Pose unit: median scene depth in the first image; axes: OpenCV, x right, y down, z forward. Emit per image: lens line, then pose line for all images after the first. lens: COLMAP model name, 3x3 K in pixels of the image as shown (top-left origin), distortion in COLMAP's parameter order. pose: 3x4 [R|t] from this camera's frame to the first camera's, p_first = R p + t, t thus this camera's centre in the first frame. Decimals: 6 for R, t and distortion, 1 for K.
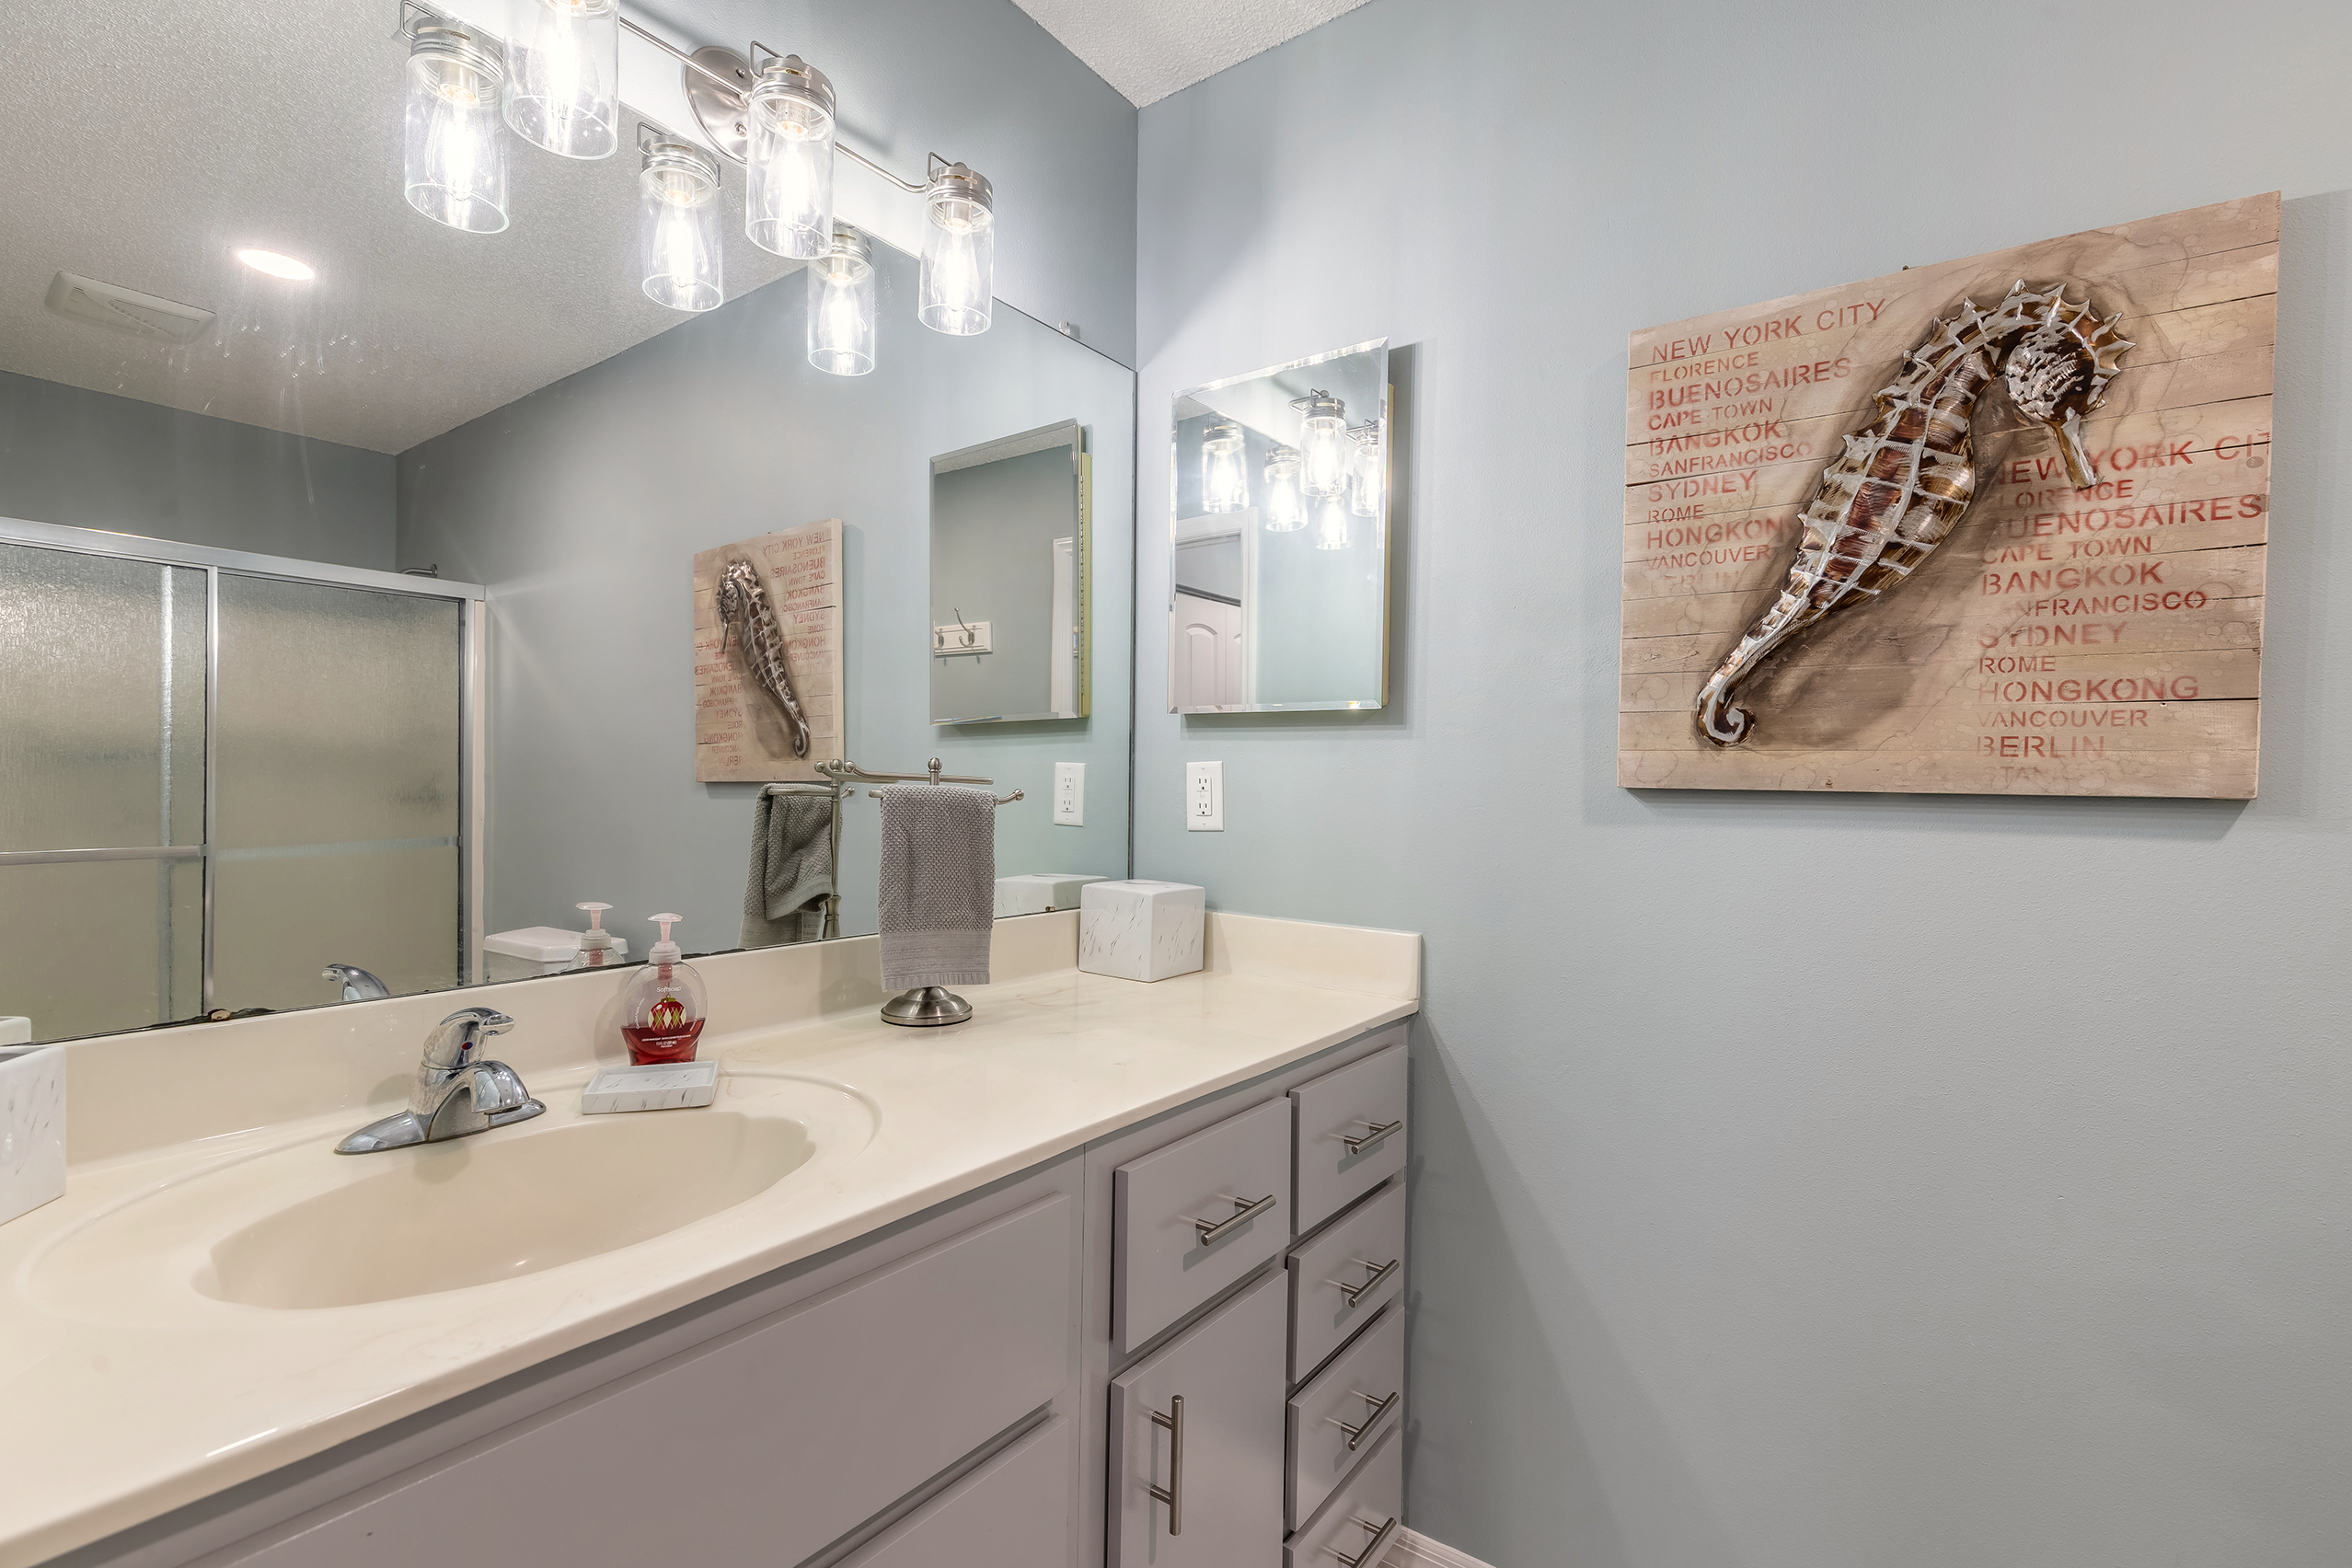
lens RADIAL K [[1057.1, 0, 1160.1], [0, 1057.1, 793.6], [0, 0, 1]] dist [0.001119, -0.000403]
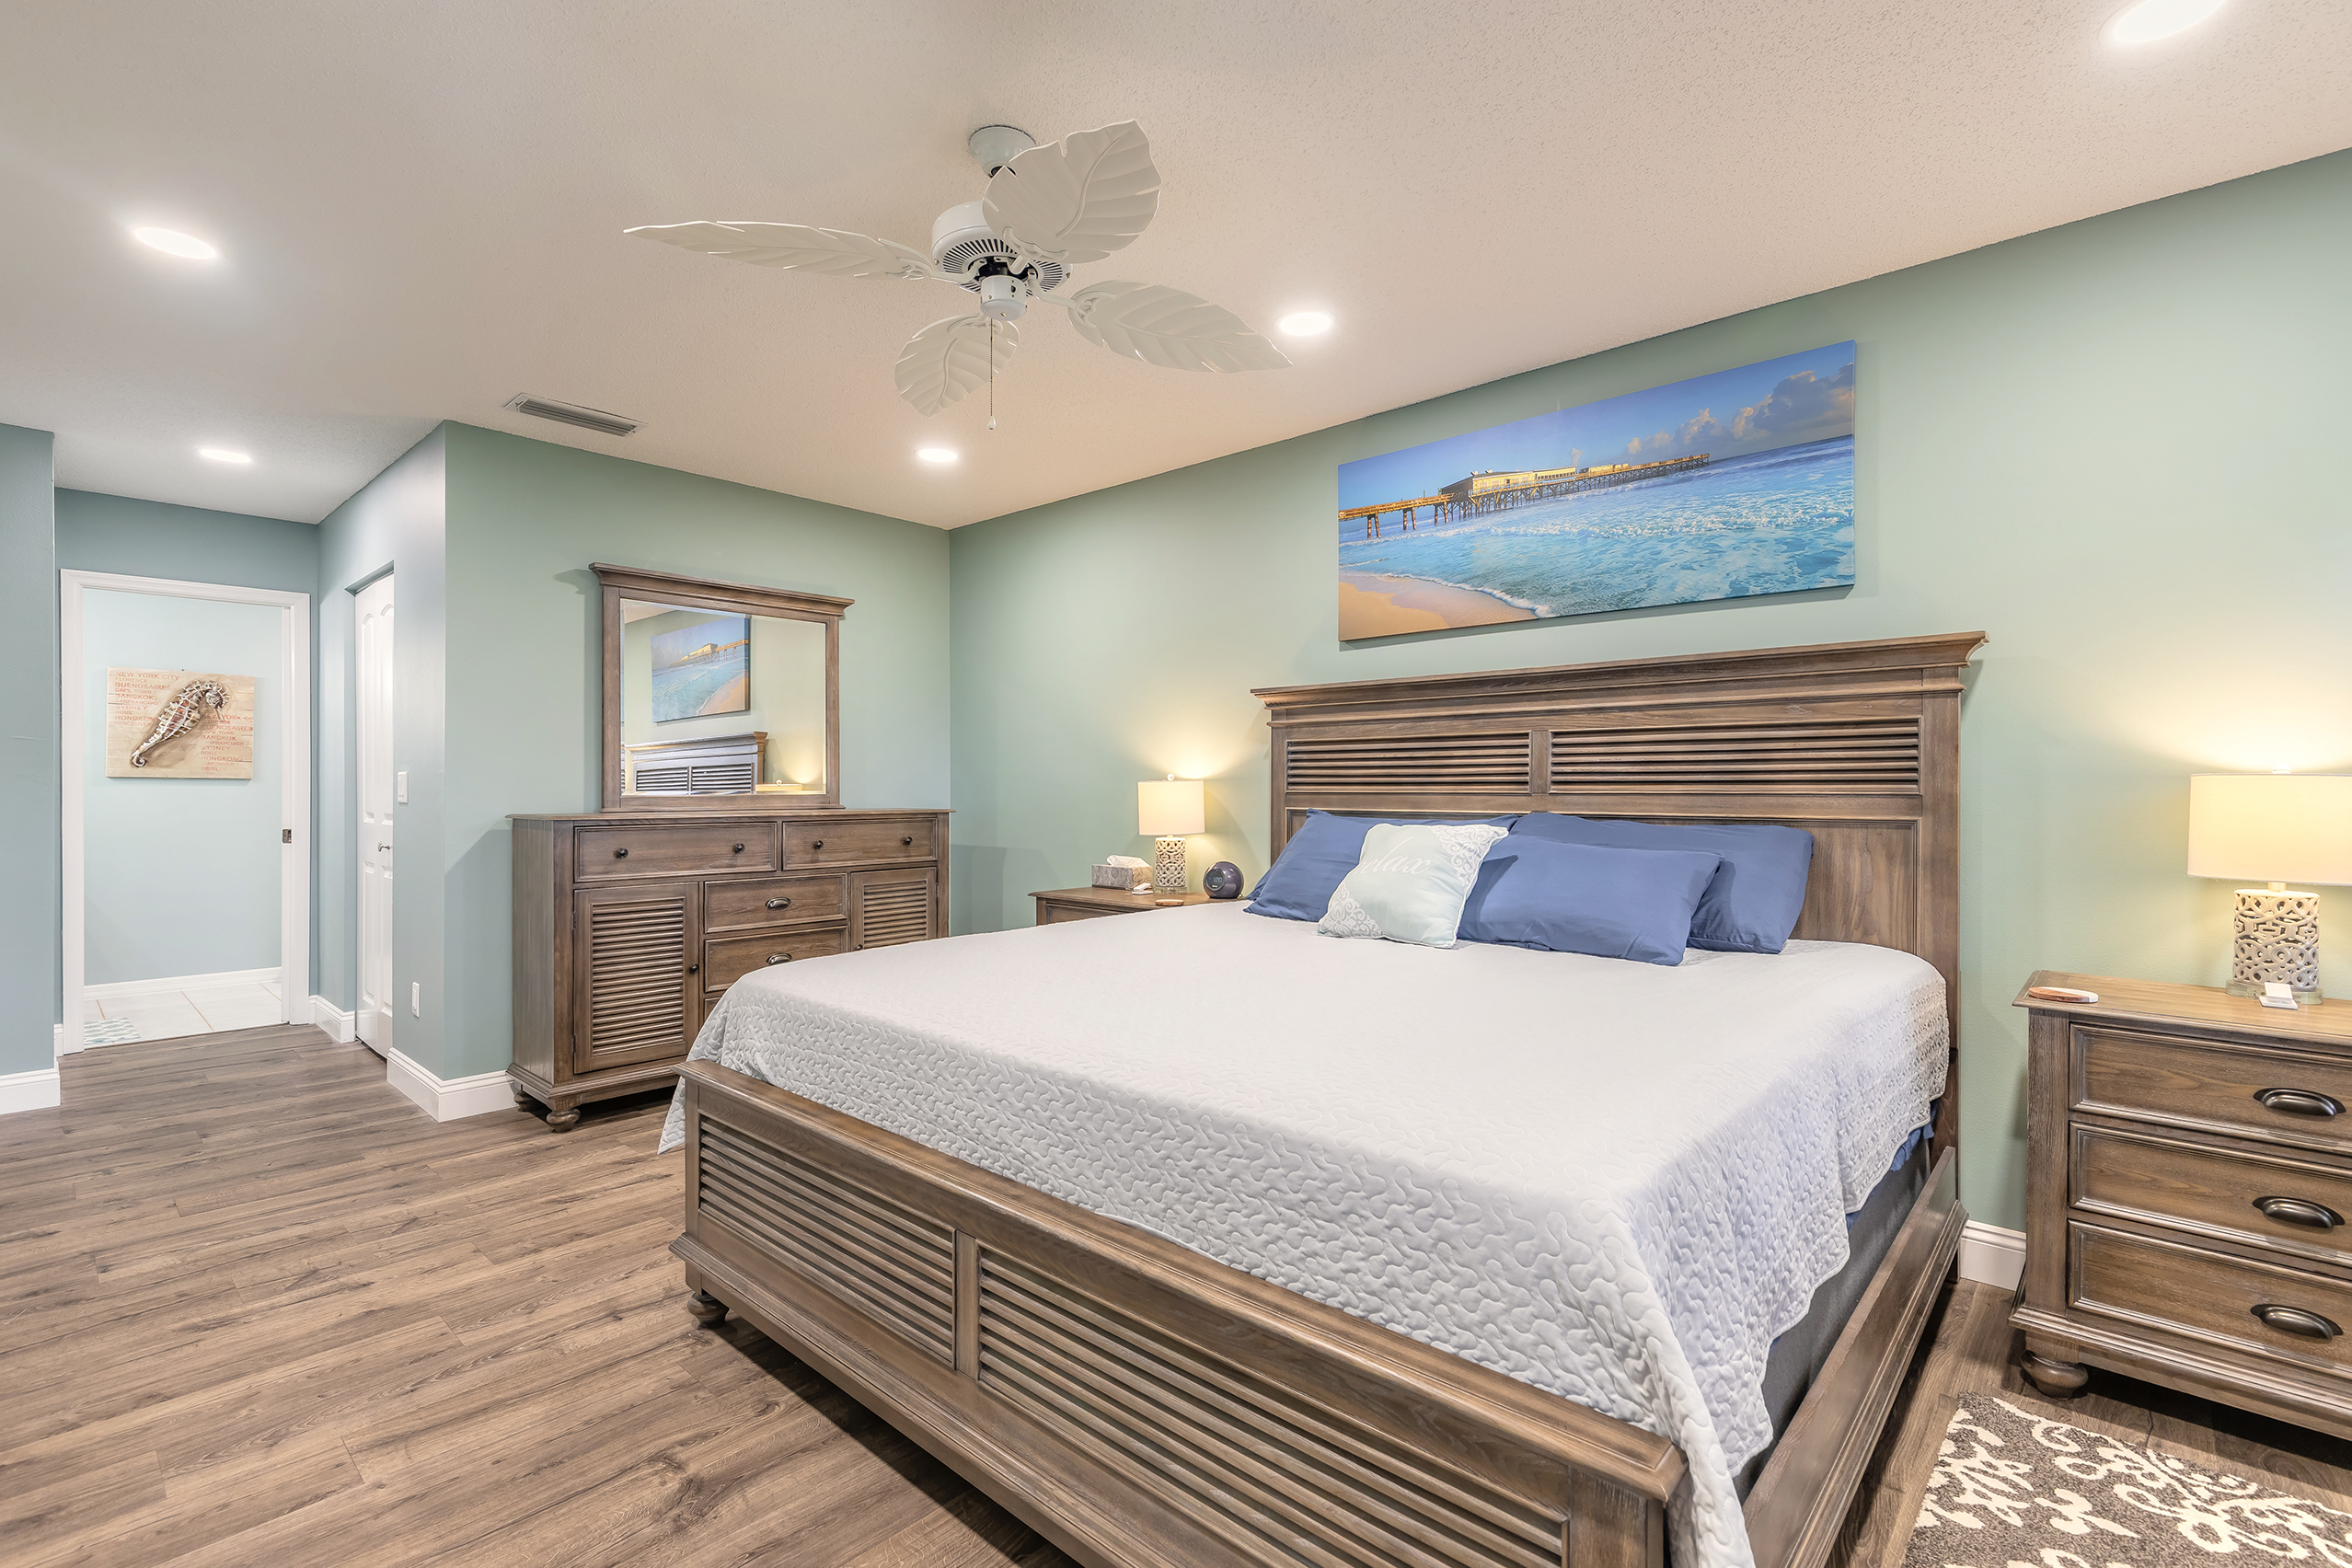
lens RADIAL K [[1057.1, 0, 1169.7], [0, 1057.1, 789.0], [0, 0, 1]] dist [0.001119, -0.000403]
pose [[0.096837, -0.012572, 0.995221, -3.685865], [0.002431, 0.999920, 0.012395, 0.001433], [-0.995297, 0.001219, 0.096860, -3.965760]]
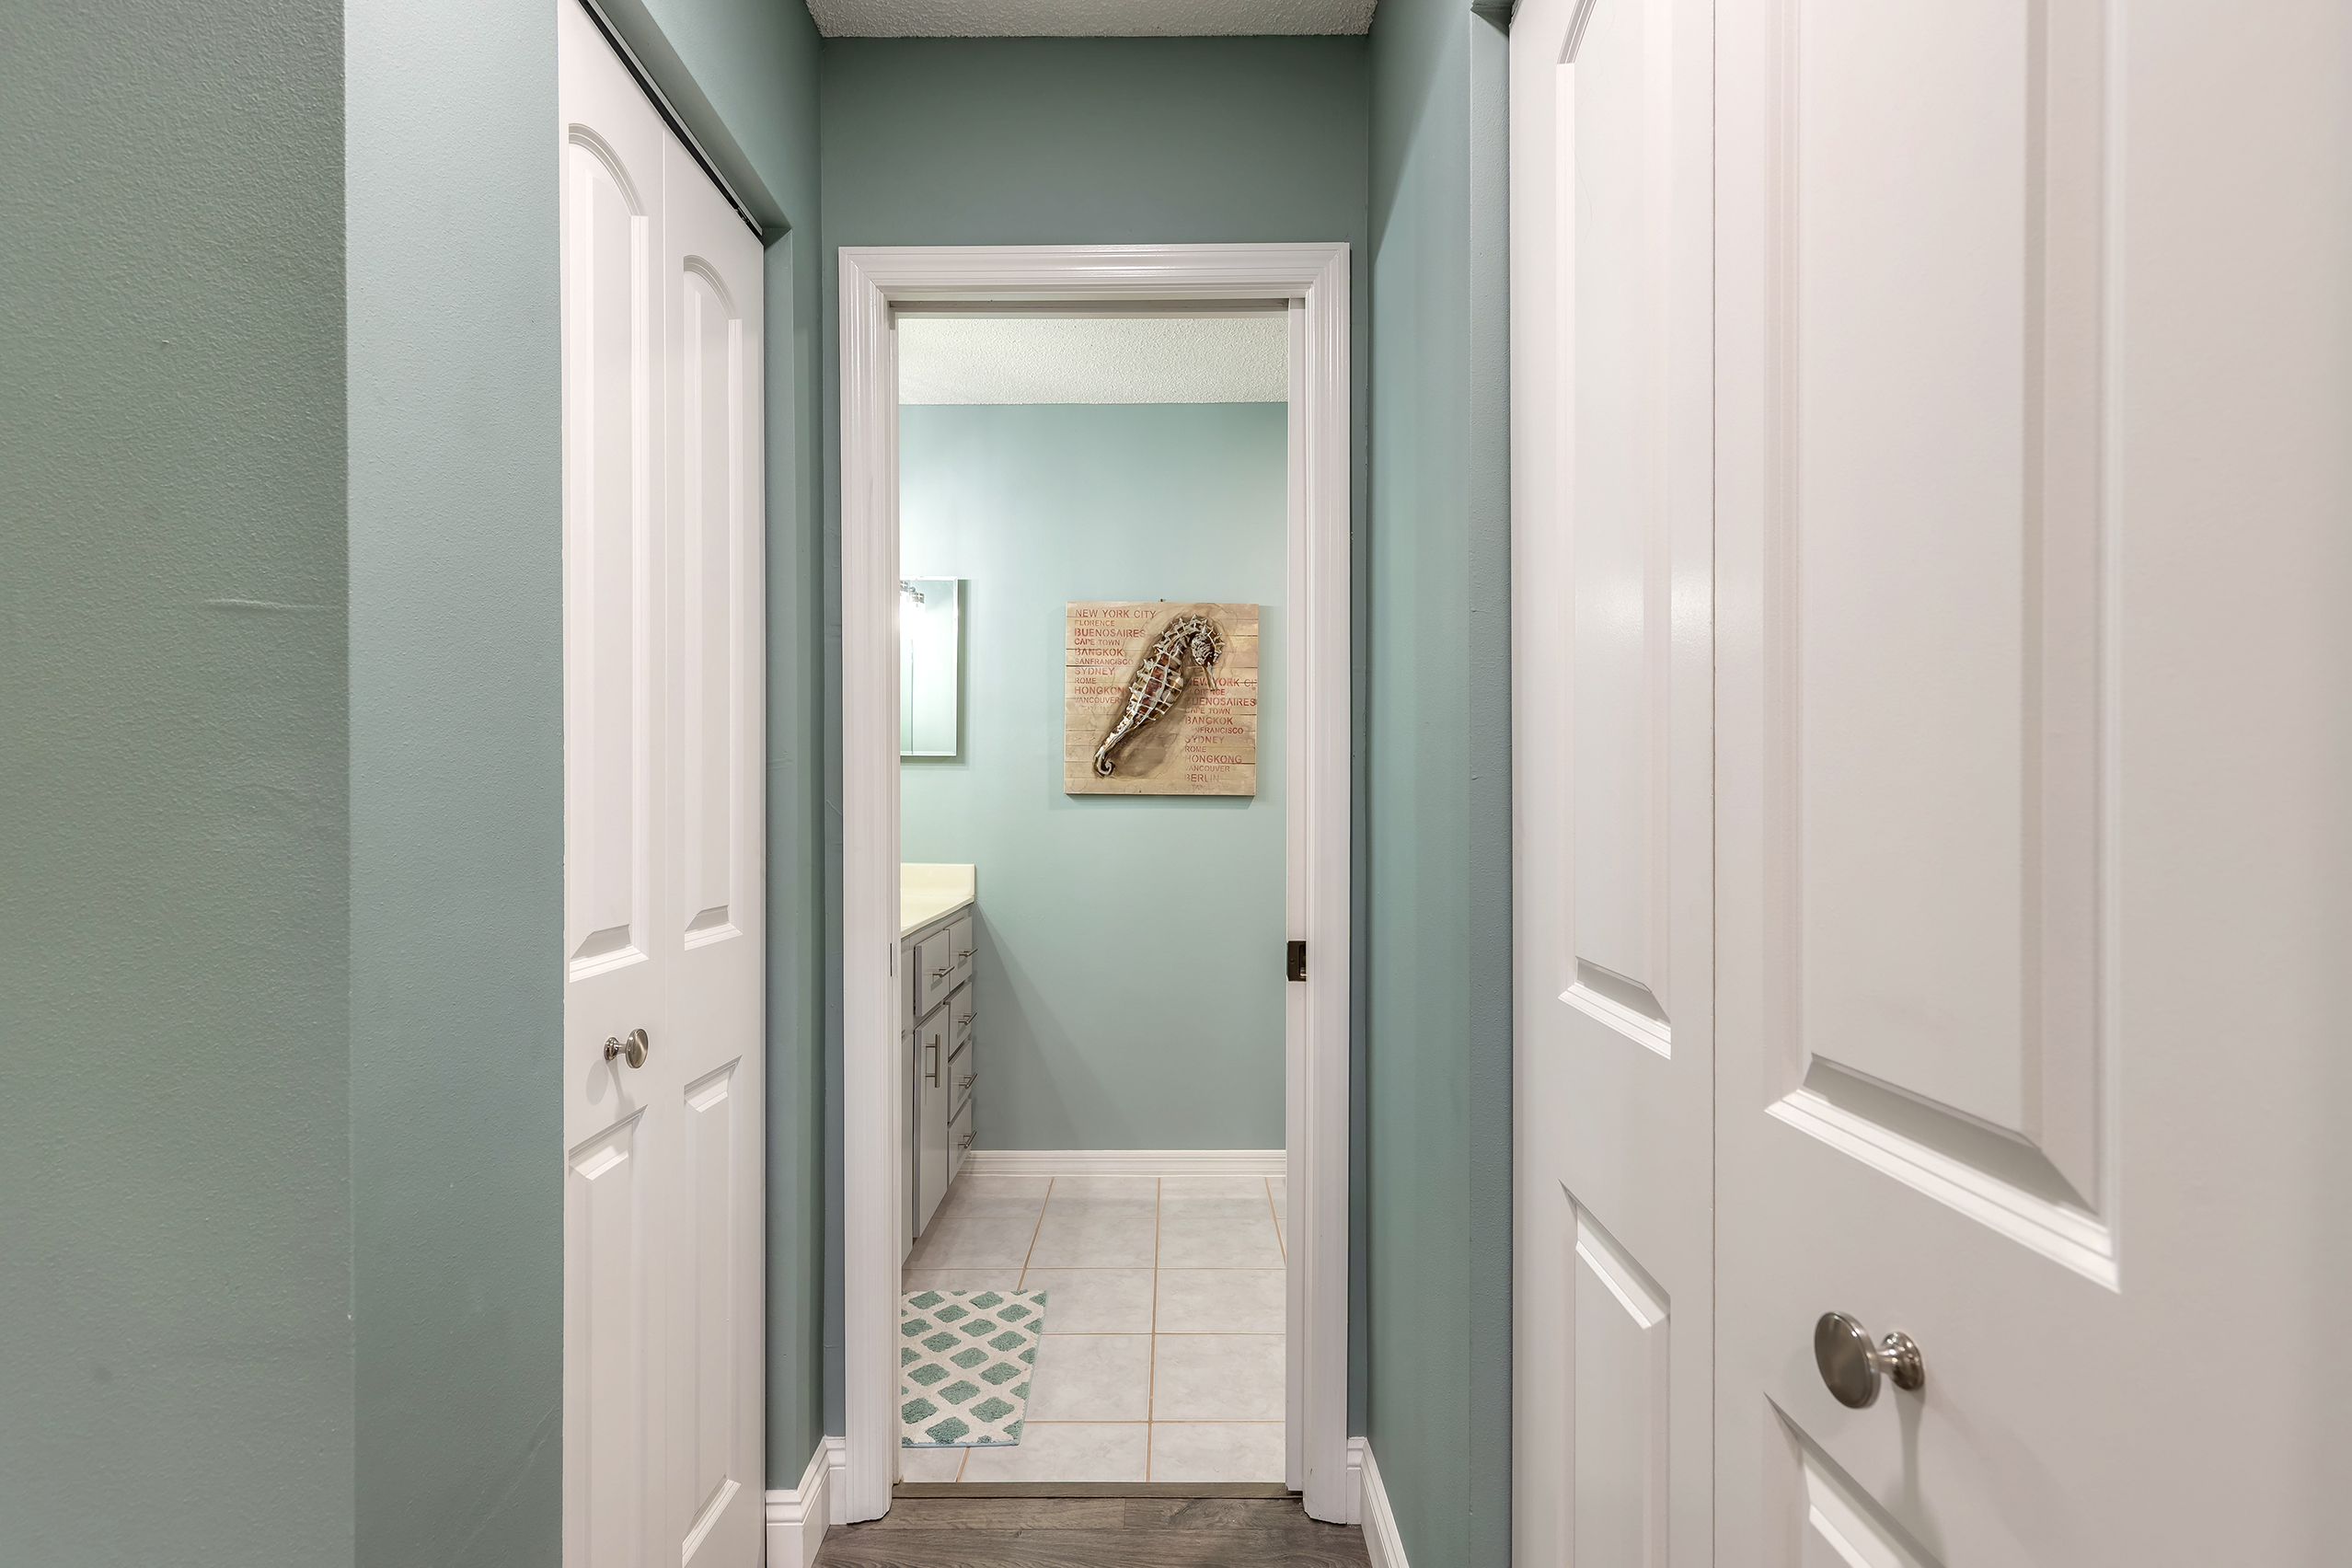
lens RADIAL K [[1057.1, 0, 1169.0], [0, 1057.1, 801.2], [0, 0, 1]] dist [0.001119, -0.000403]
pose [[0.802874, -0.012867, 0.596010, -0.893632], [0.011870, 0.999914, 0.005597, 0.001661], [-0.596031, 0.002581, 0.802957, -1.174447]]
